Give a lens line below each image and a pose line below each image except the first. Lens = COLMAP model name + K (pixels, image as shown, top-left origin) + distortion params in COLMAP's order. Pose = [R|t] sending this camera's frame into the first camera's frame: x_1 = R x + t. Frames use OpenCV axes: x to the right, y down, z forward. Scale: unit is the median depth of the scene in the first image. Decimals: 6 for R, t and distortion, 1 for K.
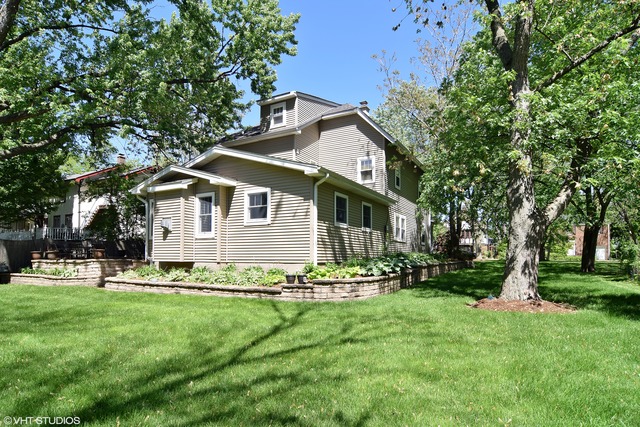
lens RADIAL K [[352.6, 0, 320.2], [0, 352.6, 215.3], [0, 0, 1]] dist [-0.013299, 0.002855]
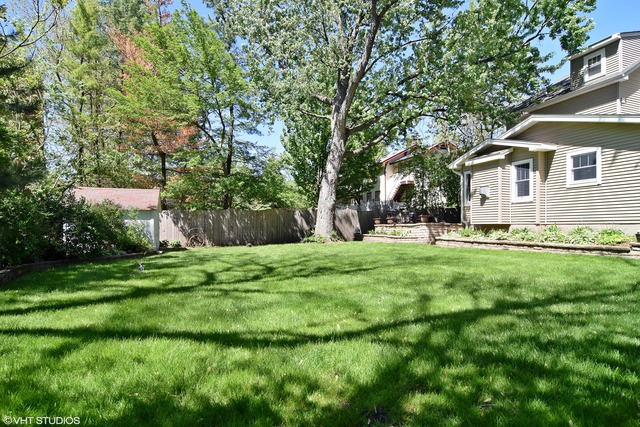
lens RADIAL K [[352.6, 0, 319.6], [0, 352.6, 212.9], [0, 0, 1]] dist [-0.013299, 0.002855]
pose [[0.756665, -0.029004, -0.653159, -0.093731], [0.081082, 0.995466, 0.049727, -0.006377], [0.648756, -0.090587, 0.755586, -0.227511]]
